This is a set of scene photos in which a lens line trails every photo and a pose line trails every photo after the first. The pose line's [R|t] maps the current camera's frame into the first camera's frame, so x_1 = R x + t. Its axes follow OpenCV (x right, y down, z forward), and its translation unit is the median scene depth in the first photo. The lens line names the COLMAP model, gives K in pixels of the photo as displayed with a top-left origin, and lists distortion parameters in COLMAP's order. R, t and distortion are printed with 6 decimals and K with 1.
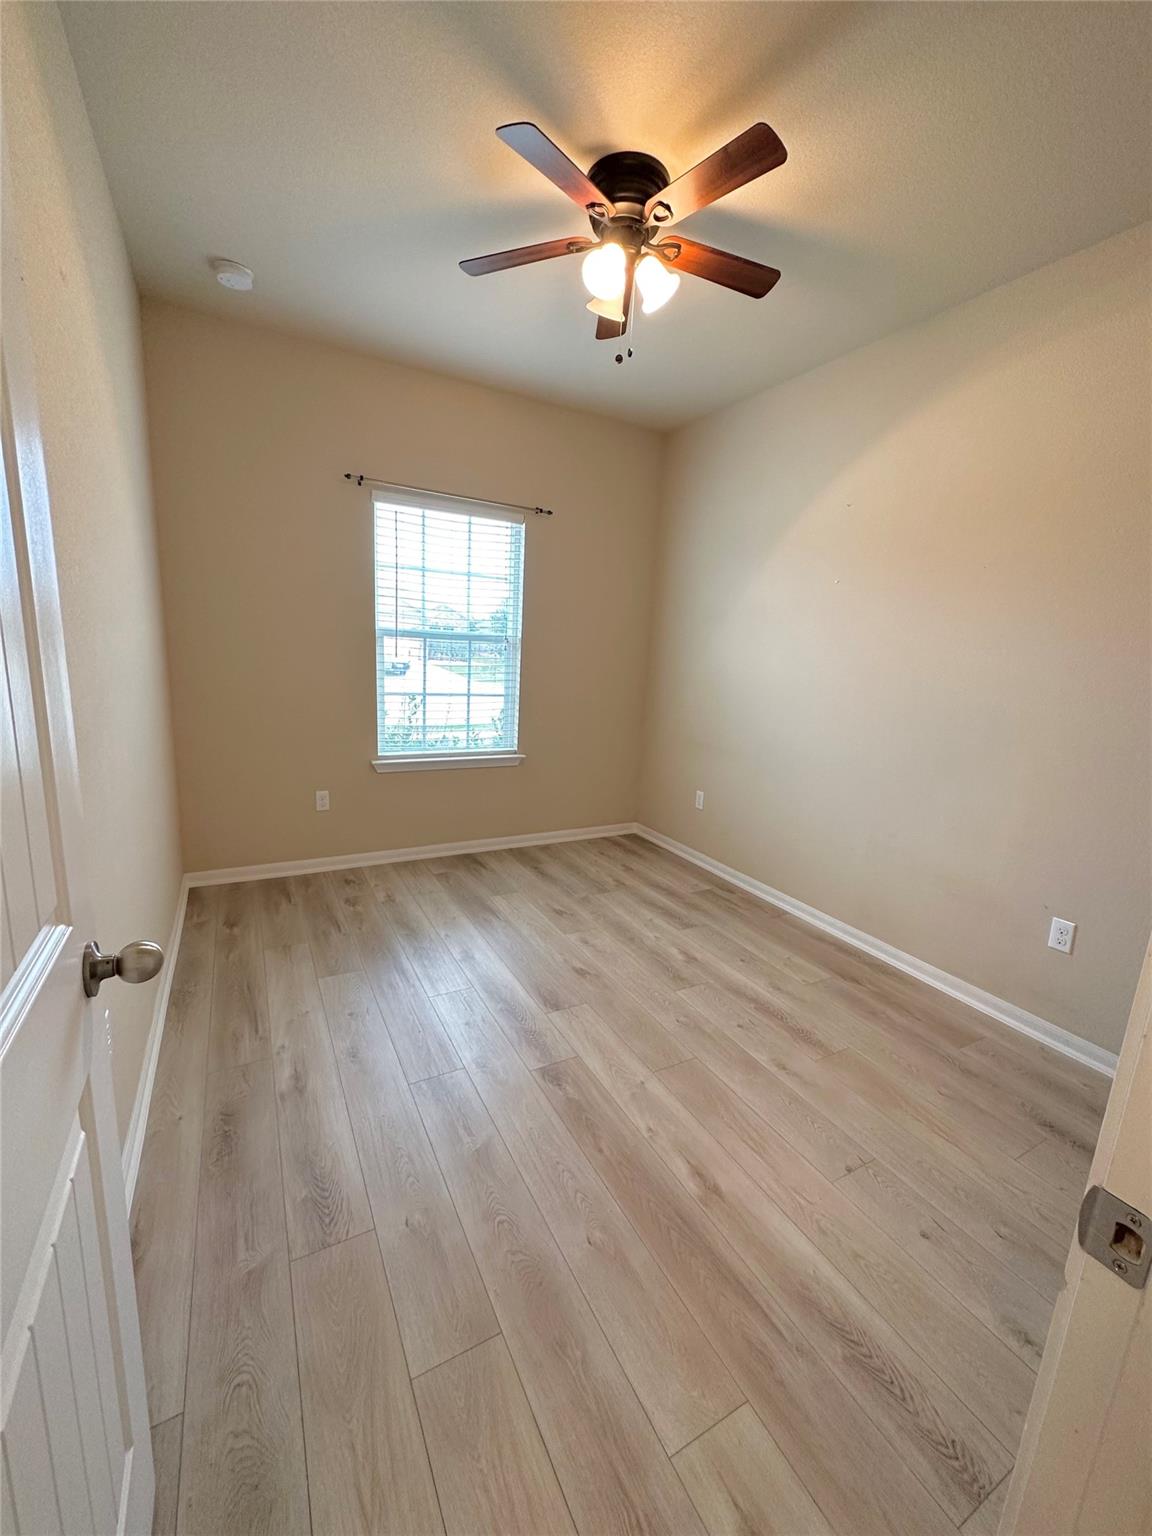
lens RADIAL K [[616.1, 0, 576.0], [0, 616.1, 768.0], [0, 0, 1]] dist [0.000171, 0.000286]
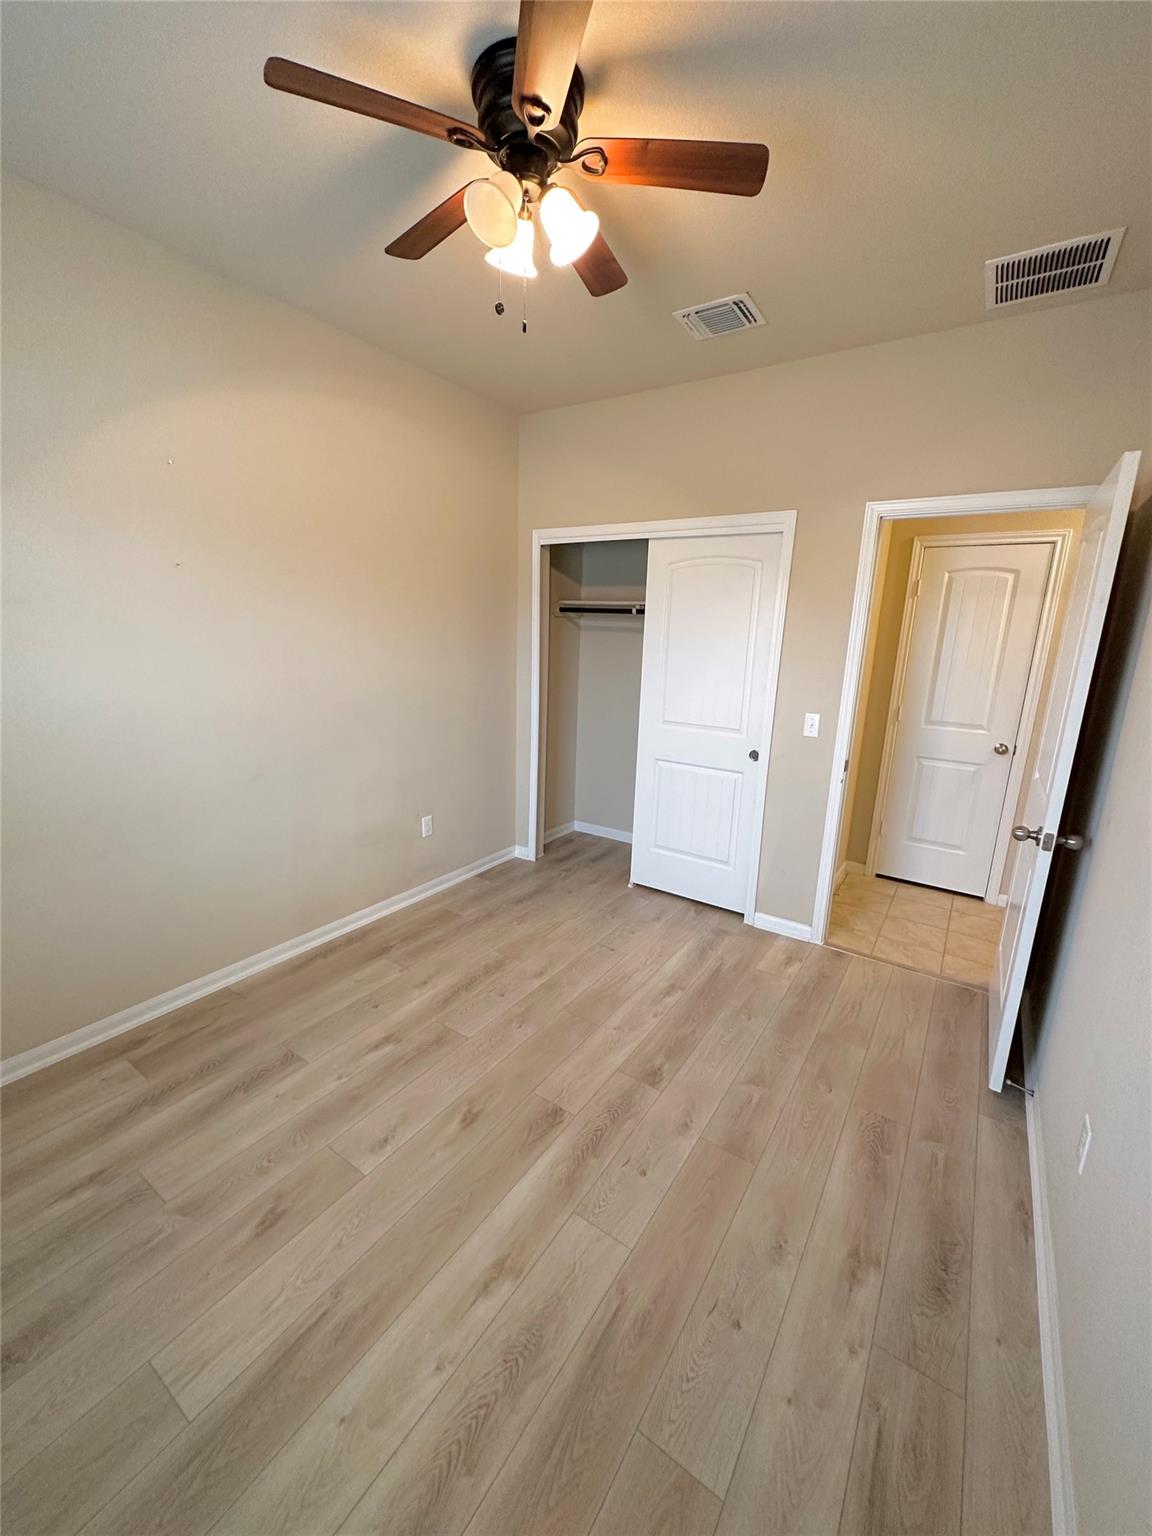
lens RADIAL K [[616.1, 0, 576.0], [0, 616.1, 768.0], [0, 0, 1]] dist [0.000171, 0.000286]
pose [[-0.464326, -0.263259, 0.845634, -0.661250], [0.114287, 0.929009, 0.351968, -0.366725], [-0.878260, 0.260072, -0.401276, 1.227765]]
